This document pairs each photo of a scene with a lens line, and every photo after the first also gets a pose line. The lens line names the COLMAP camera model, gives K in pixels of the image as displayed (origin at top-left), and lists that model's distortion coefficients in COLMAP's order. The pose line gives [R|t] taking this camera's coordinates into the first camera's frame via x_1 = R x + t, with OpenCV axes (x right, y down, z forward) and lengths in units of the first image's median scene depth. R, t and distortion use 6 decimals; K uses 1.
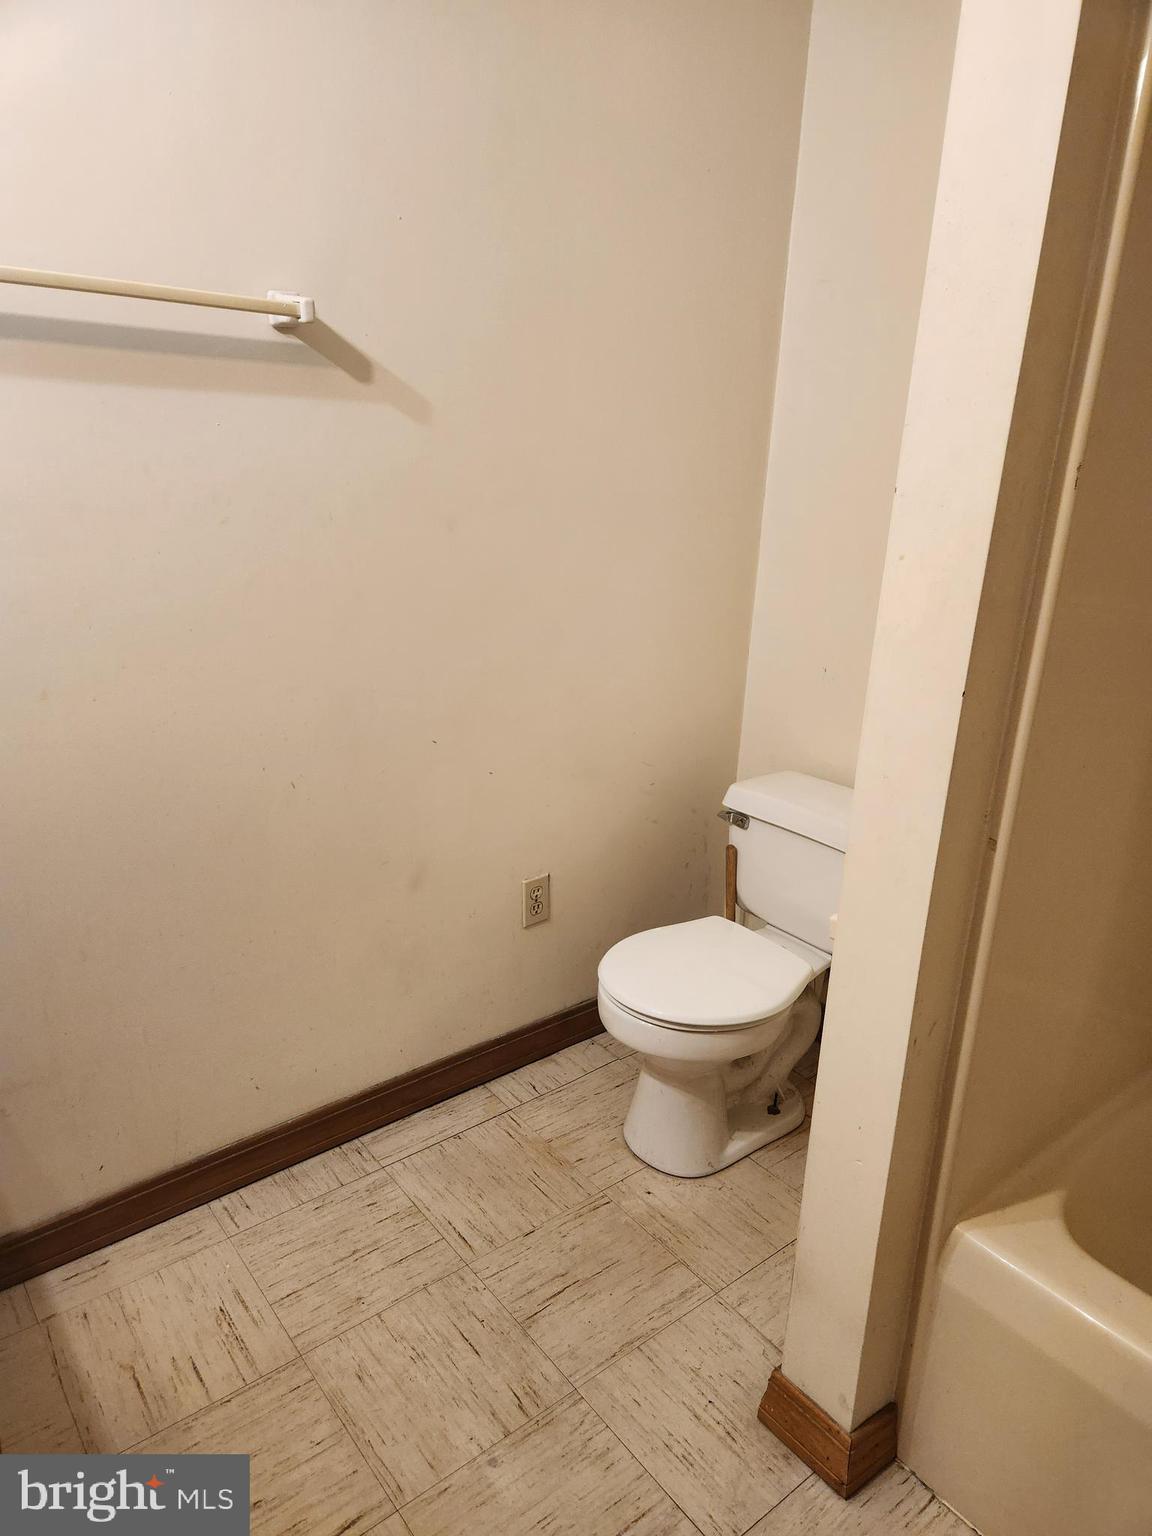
lens RADIAL K [[1054.2, 0, 575.6], [0, 1054.2, 772.1], [0, 0, 1]] dist [0.032767, -0.024467]
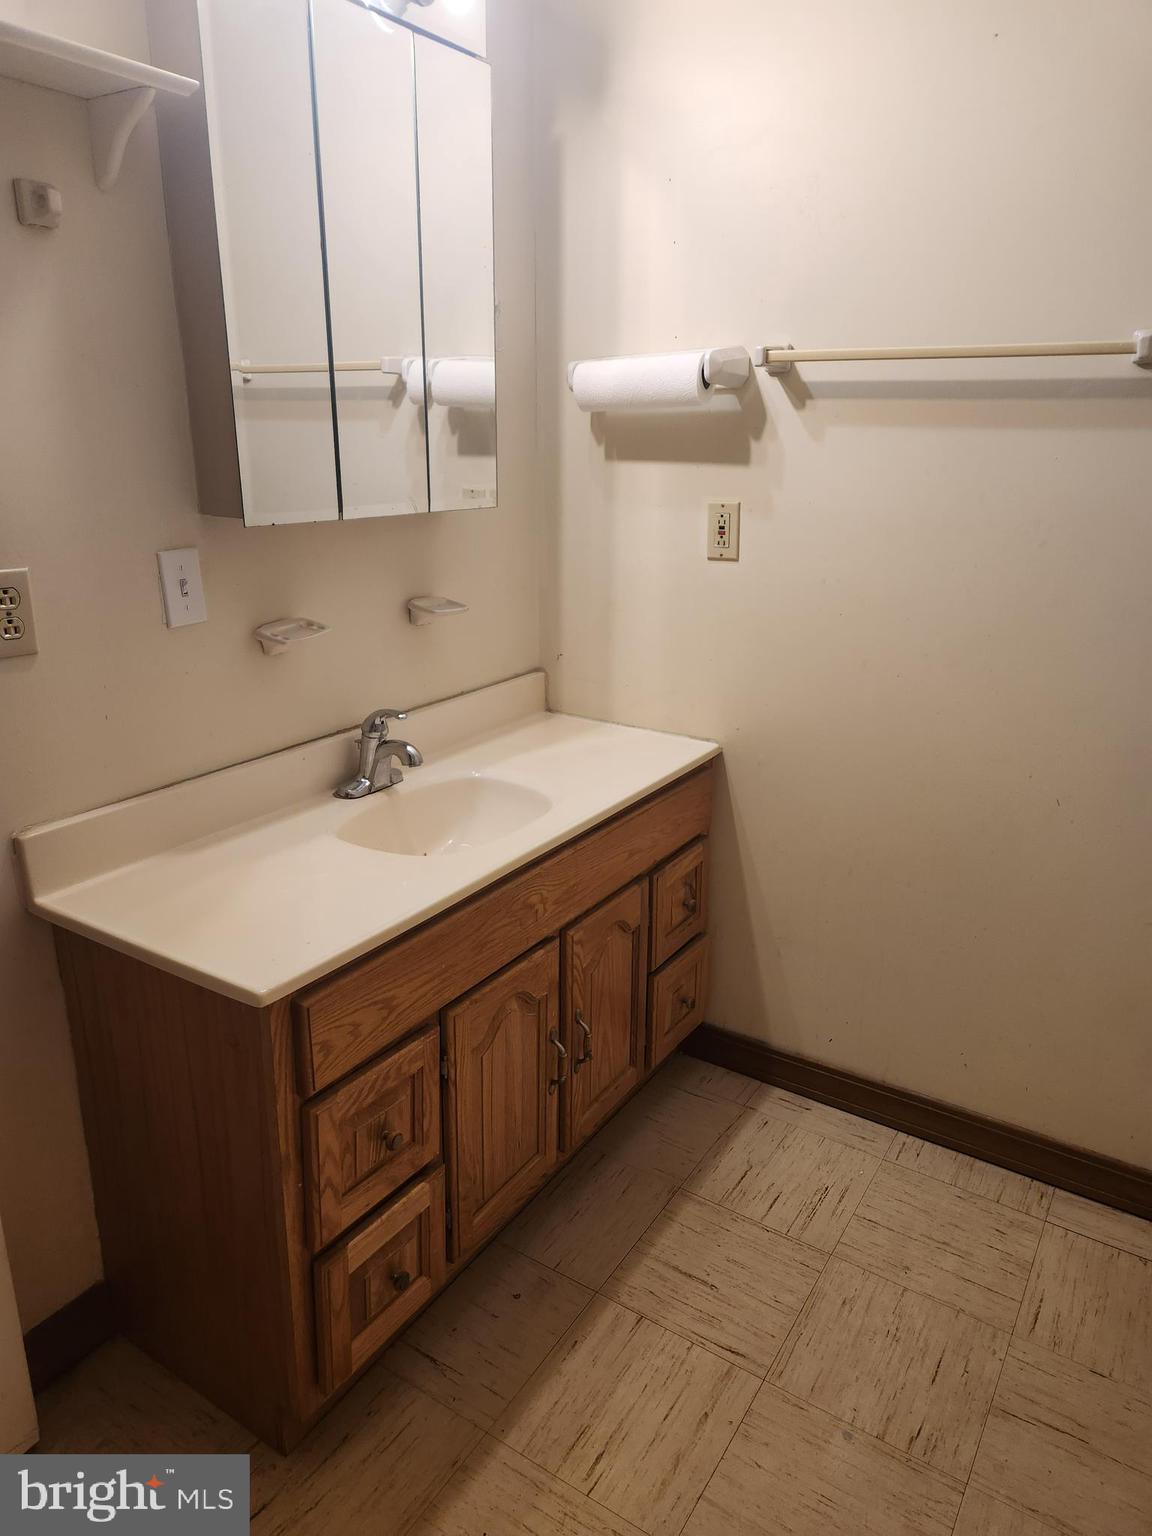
lens RADIAL K [[1054.2, 0, 578.3], [0, 1054.2, 760.2], [0, 0, 1]] dist [0.032767, -0.024467]
pose [[0.320187, 0.266079, -0.909221, 0.539081], [-0.309890, 0.936365, 0.164893, -0.055568], [0.895236, 0.228962, 0.382267, 0.186763]]
